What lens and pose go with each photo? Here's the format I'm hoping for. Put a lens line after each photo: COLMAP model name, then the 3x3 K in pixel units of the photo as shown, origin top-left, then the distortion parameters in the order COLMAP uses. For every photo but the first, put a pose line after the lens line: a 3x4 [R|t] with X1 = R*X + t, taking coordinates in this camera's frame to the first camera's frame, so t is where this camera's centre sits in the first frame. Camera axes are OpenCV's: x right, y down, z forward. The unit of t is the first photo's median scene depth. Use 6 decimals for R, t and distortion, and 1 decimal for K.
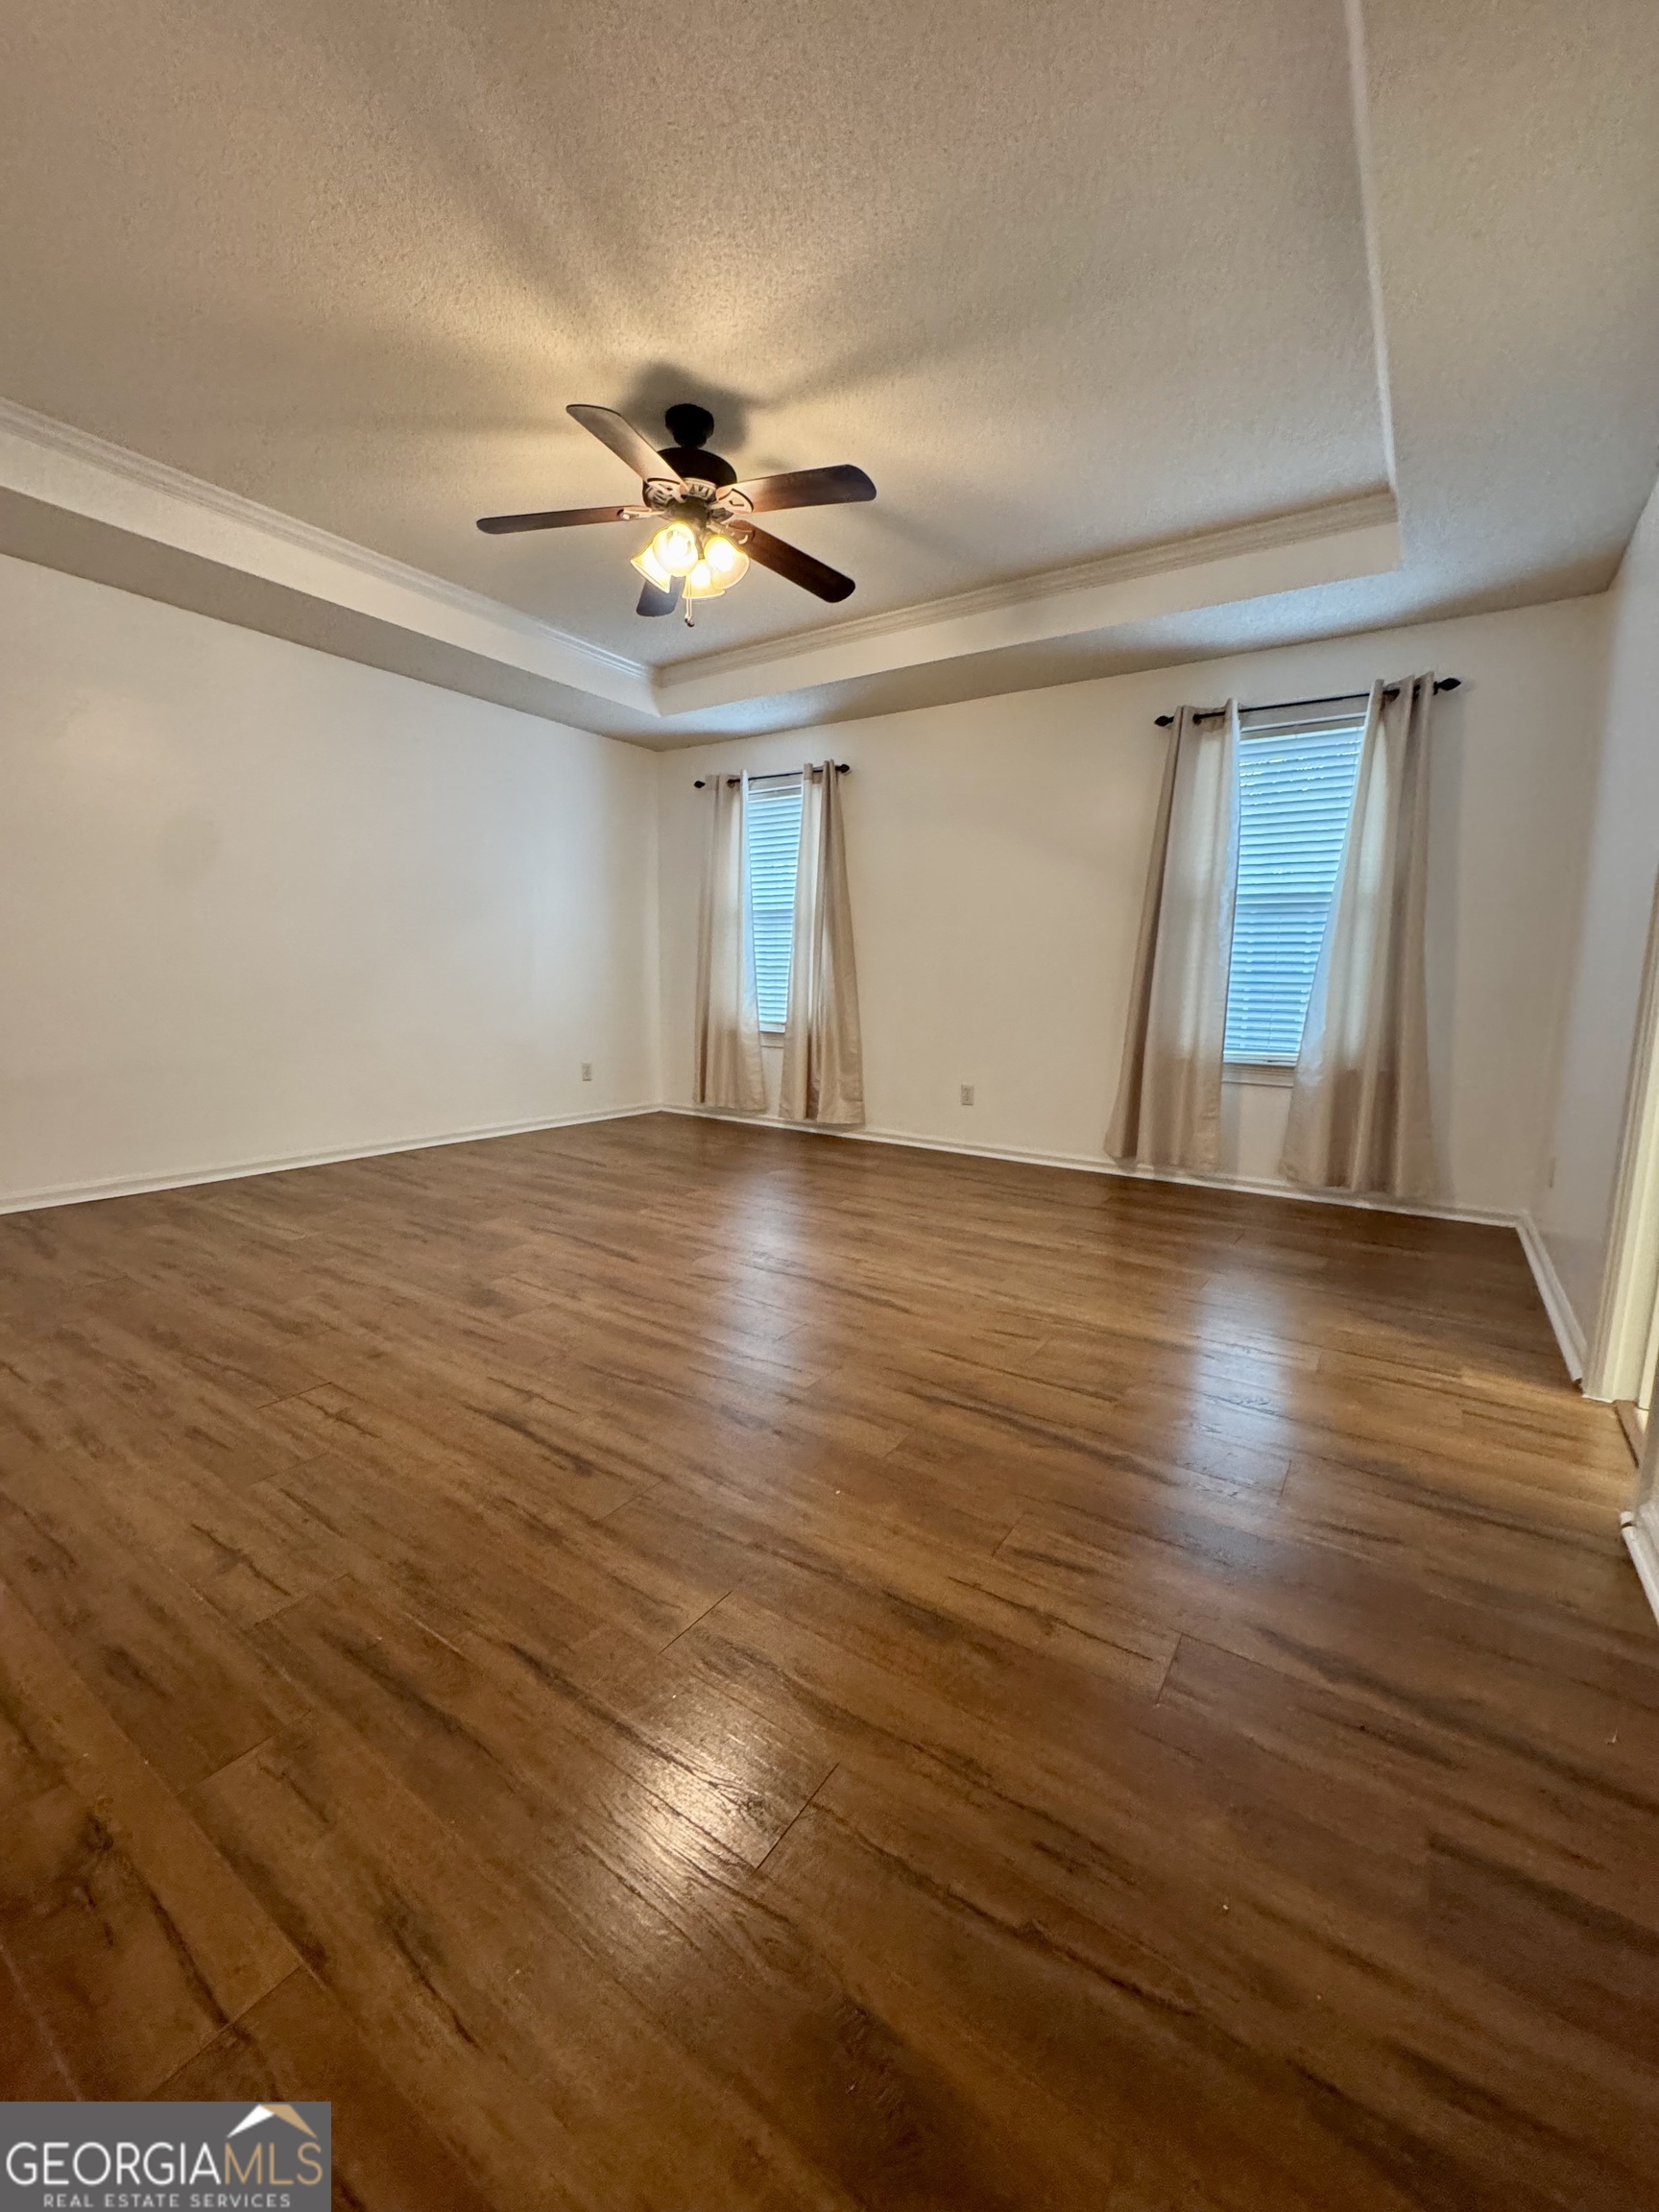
lens RADIAL K [[883.9, 0, 828.4], [0, 883.9, 1105.2], [0, 0, 1]] dist [-0.003224, 0.000752]
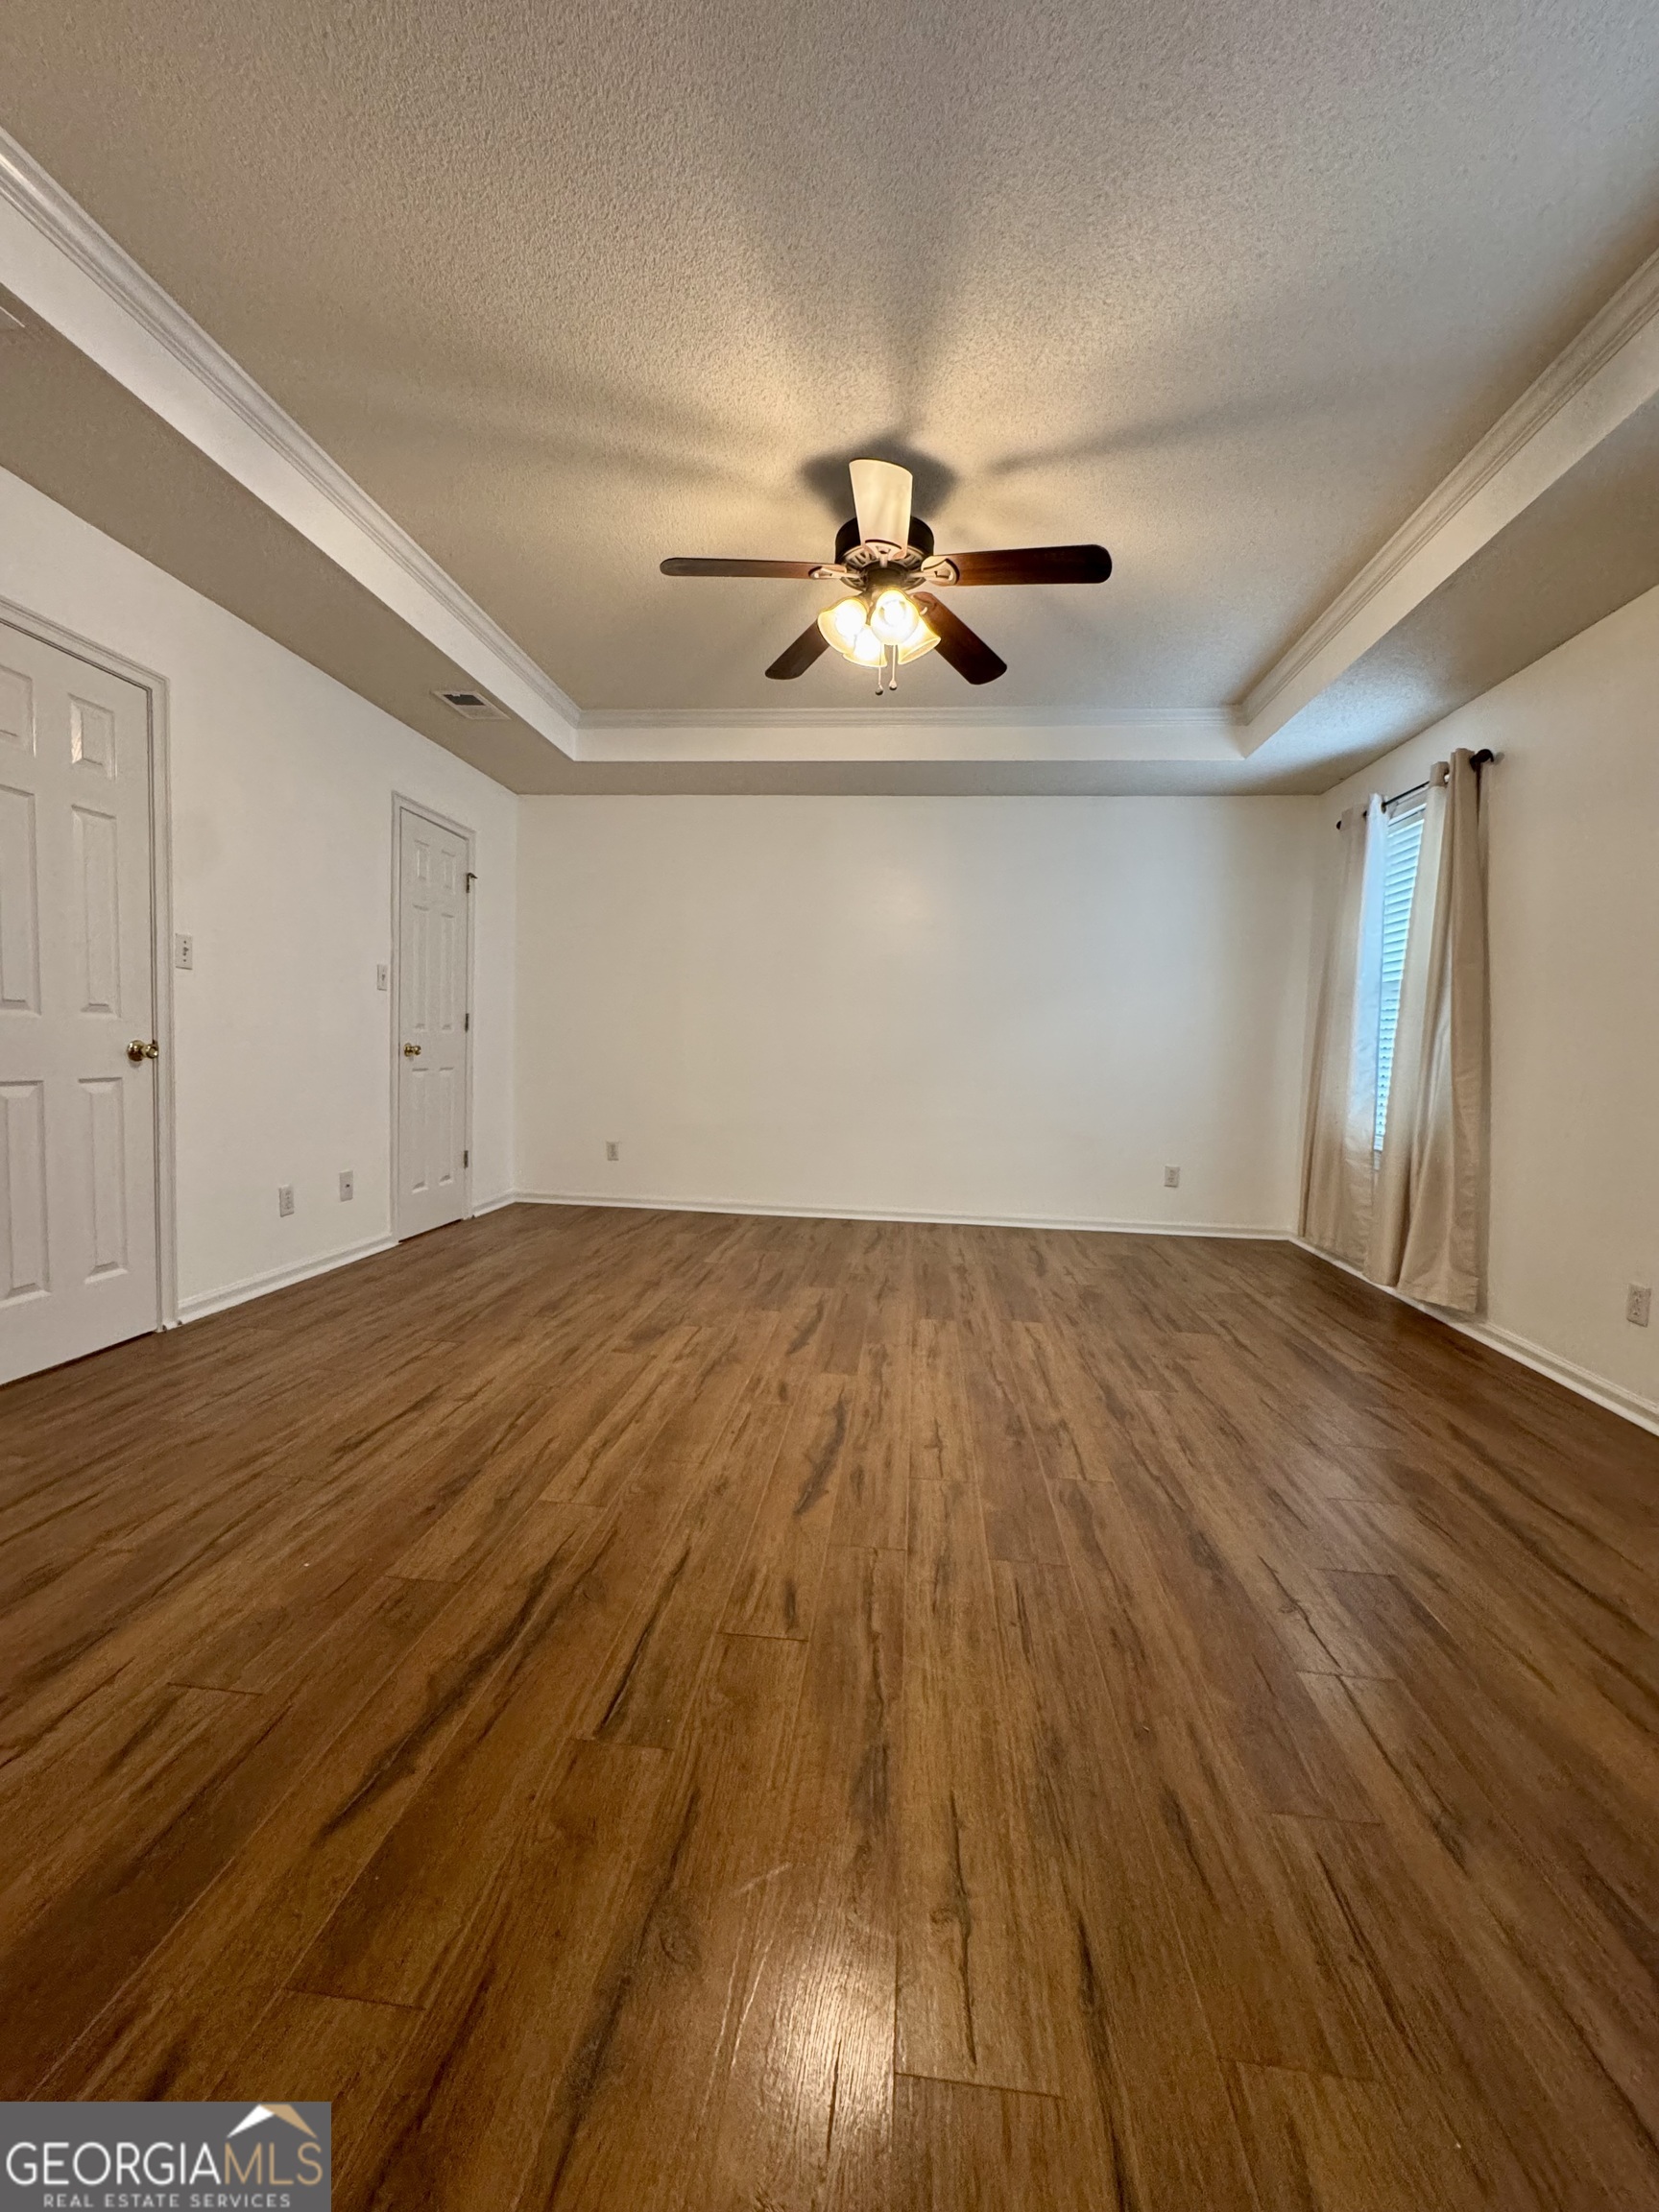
lens RADIAL K [[883.9, 0, 834.1], [0, 883.9, 1106.4], [0, 0, 1]] dist [-0.003224, 0.000752]
pose [[0.472518, 0.054502, -0.879634, 0.740157], [-0.146958, 0.988985, -0.017665, -0.094325], [0.868982, 0.137616, 0.475322, 0.629125]]
